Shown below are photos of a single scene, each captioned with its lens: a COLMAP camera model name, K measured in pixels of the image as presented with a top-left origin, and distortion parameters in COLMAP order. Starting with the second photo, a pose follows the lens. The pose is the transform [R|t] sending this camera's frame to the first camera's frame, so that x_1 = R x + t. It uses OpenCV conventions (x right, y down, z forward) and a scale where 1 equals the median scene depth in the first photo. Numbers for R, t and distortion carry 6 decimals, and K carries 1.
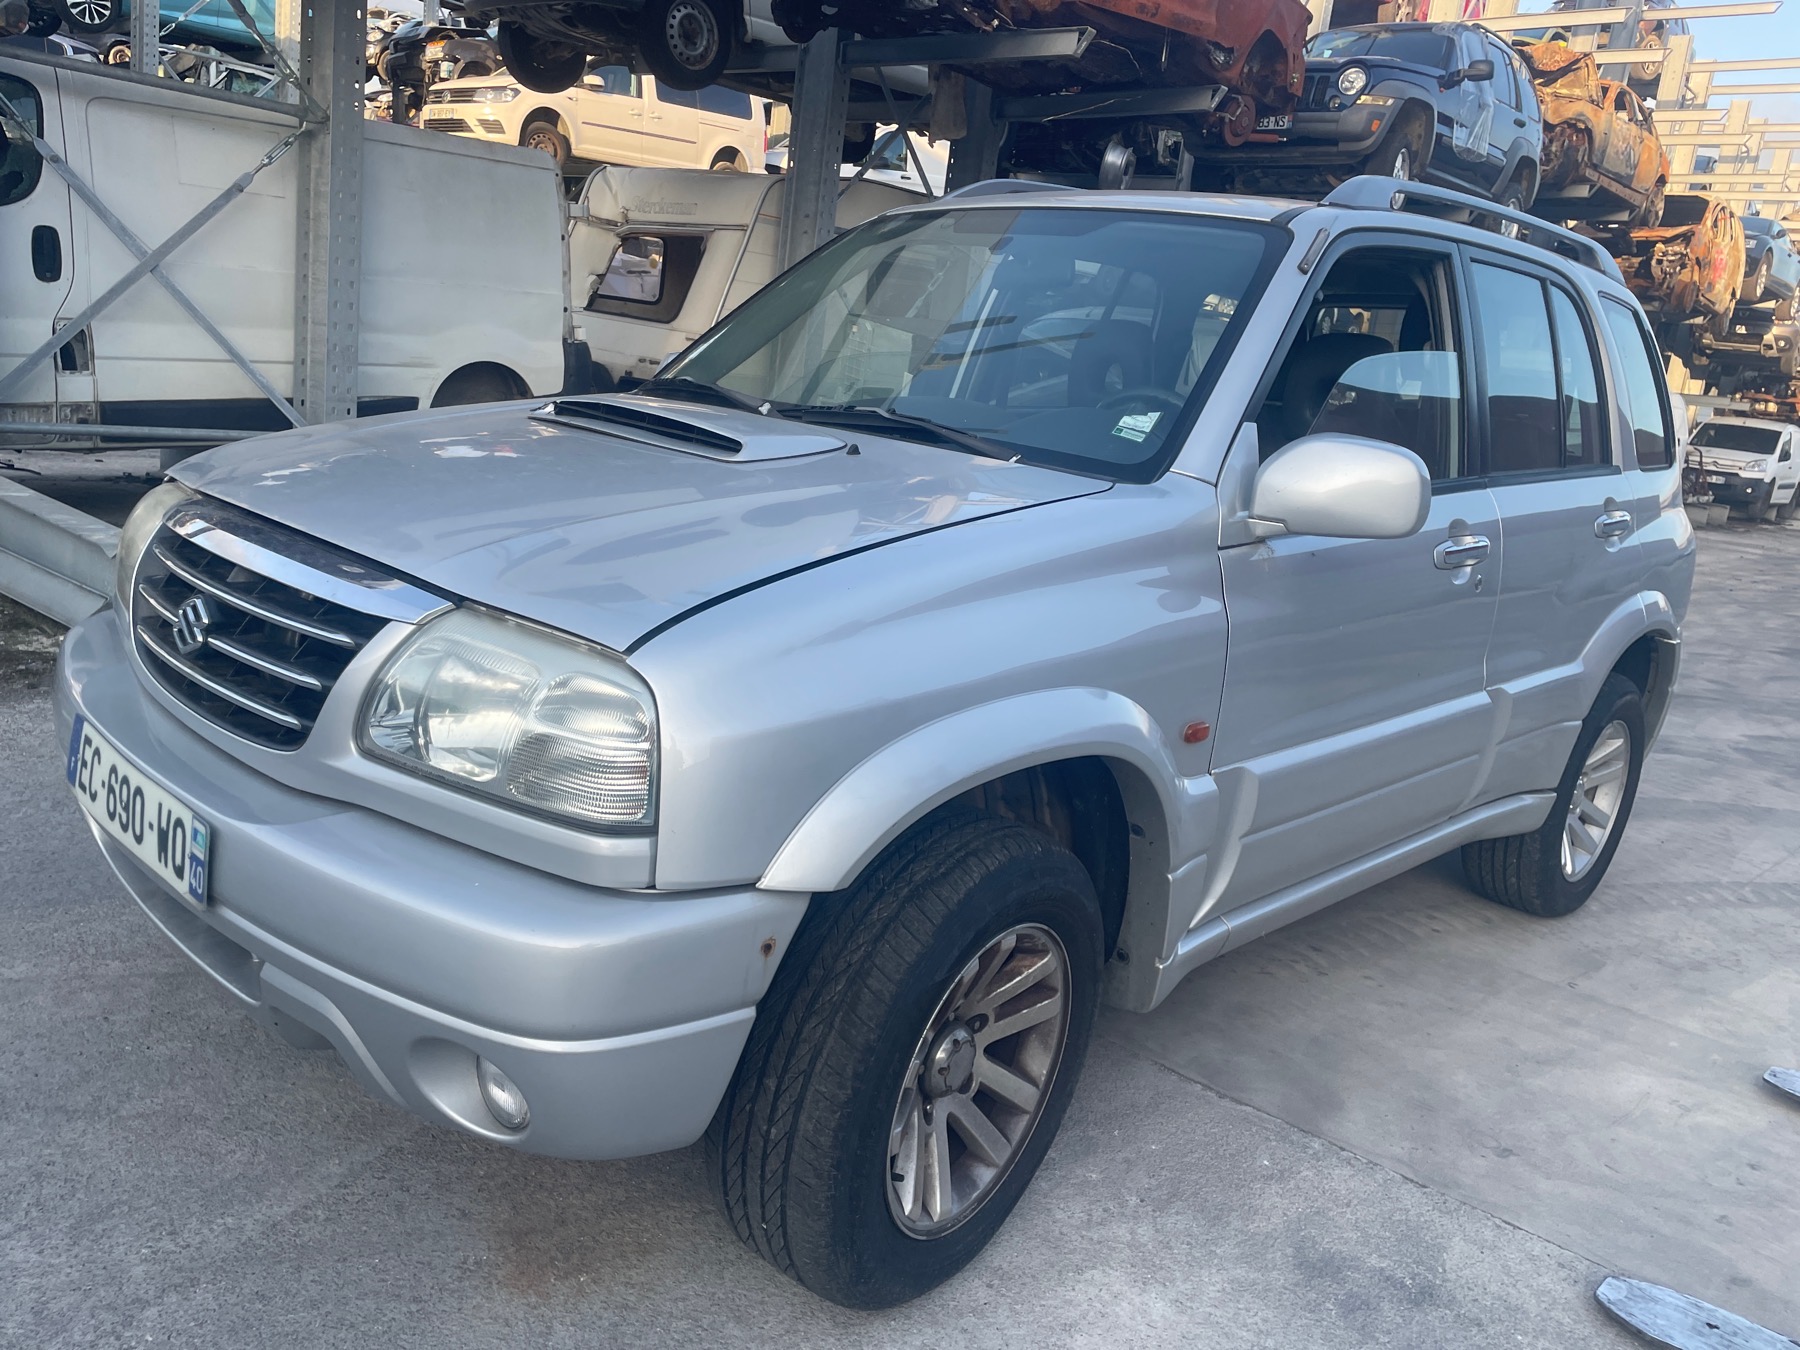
lens RADIAL K [[1380.0, 0, 908.1], [0, 1380.0, 683.8], [0, 0, 1]] dist [0.074873, -0.104014]
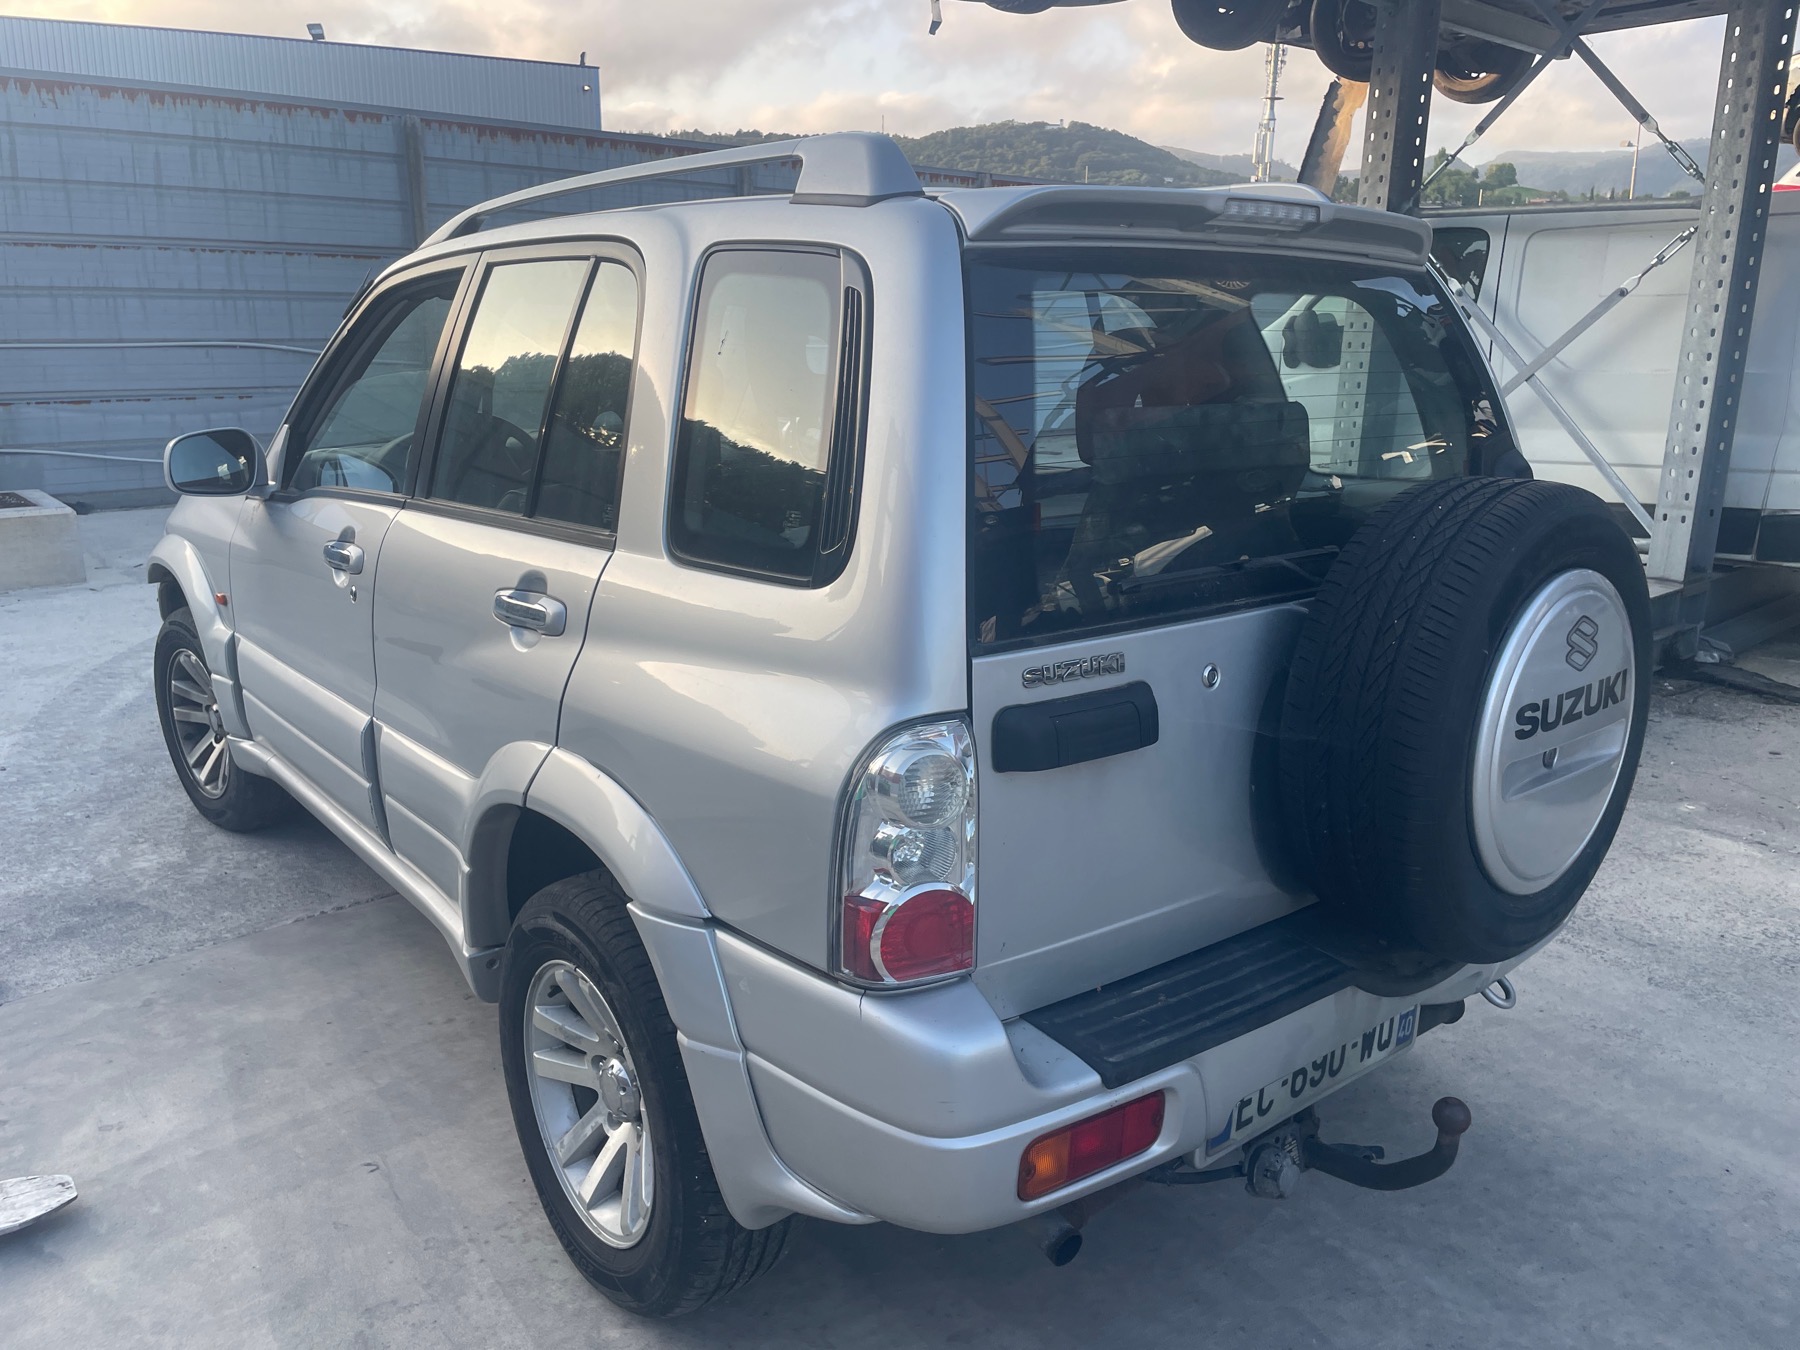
lens RADIAL K [[1368.2, 0, 904.7], [0, 1368.2, 665.4], [0, 0, 1]] dist [0.088166, -0.112941]
pose [[-0.147410, 0.130991, -0.980363, 0.454554], [-0.256450, 0.952232, 0.165792, -0.100027], [0.955251, 0.275853, -0.106776, 0.514341]]
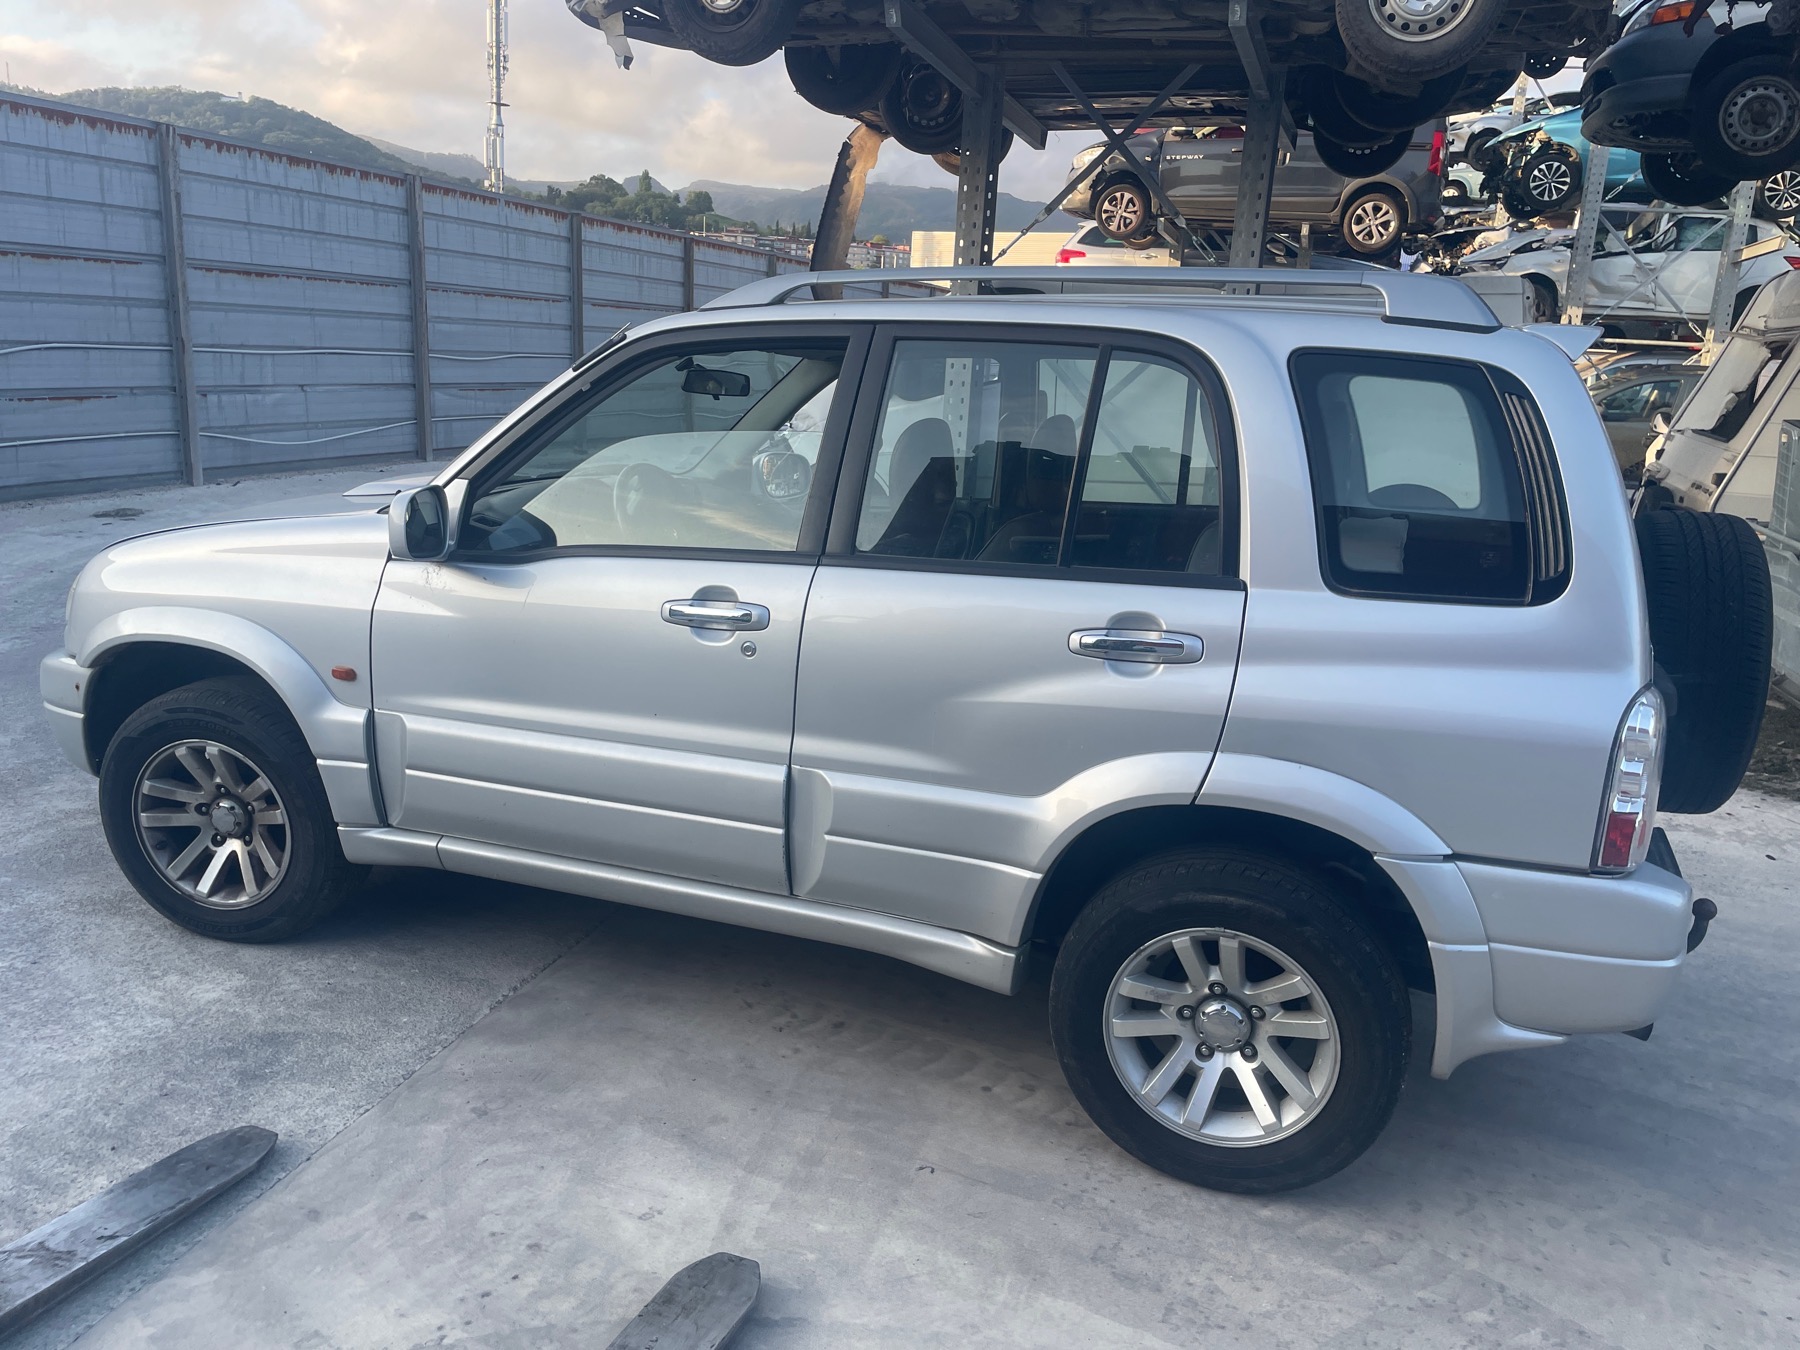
lens RADIAL K [[1380.0, 0, 908.1], [0, 1380.0, 683.8], [0, 0, 1]] dist [0.074873, -0.104014]
pose [[0.397529, 0.125879, -0.908914, 0.472776], [-0.219393, 0.974855, 0.039056, -0.039007], [0.890975, 0.183884, 0.415150, 0.234053]]
